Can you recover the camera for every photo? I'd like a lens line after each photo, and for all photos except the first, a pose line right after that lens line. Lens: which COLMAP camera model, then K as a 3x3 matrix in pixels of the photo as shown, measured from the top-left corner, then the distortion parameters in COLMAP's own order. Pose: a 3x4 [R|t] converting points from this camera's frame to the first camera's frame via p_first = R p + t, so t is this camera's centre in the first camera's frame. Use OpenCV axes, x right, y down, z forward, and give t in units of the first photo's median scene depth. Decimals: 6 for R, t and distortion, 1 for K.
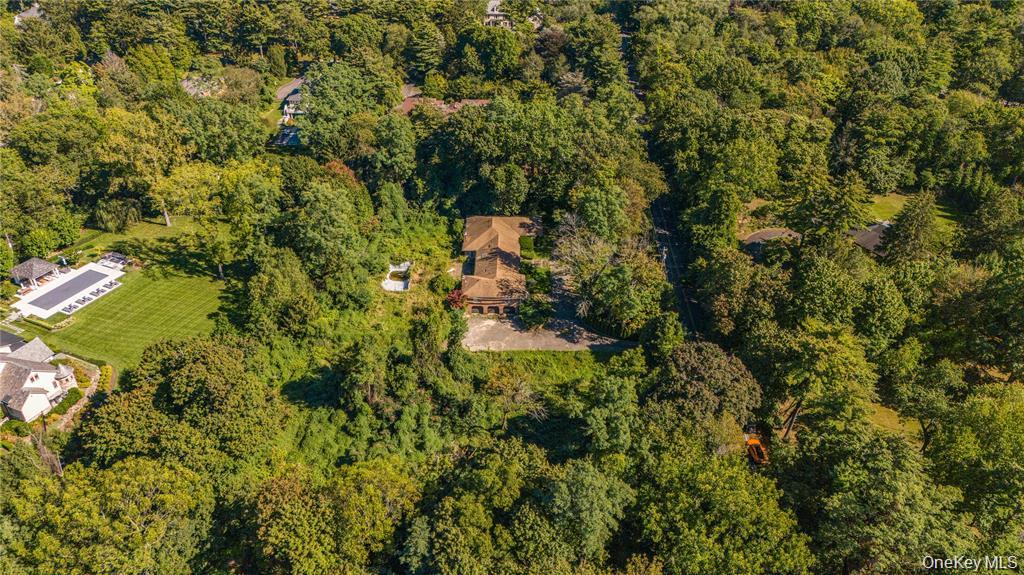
lens RADIAL K [[809.0, 0, 512.0], [0, 809.0, 287.5], [0, 0, 1]] dist [0.086621, -0.003032]
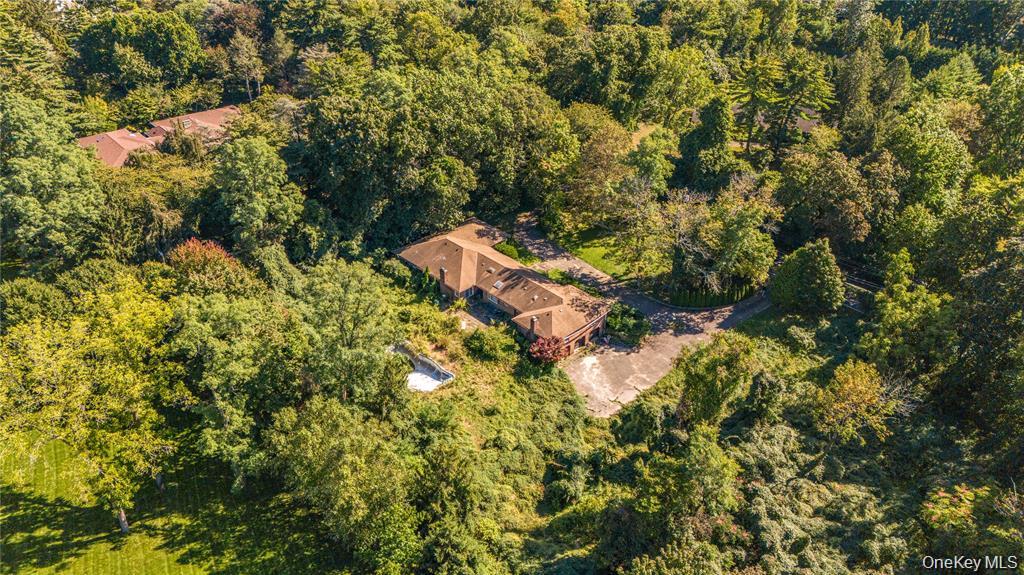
lens RADIAL K [[809.0, 0, 512.0], [0, 809.0, 287.5], [0, 0, 1]] dist [0.086621, -0.003032]
pose [[0.711325, -0.381380, 0.590395, -0.404177], [0.383740, 0.914473, 0.128385, -0.113153], [-0.588863, 0.135234, 0.796838, 0.421714]]
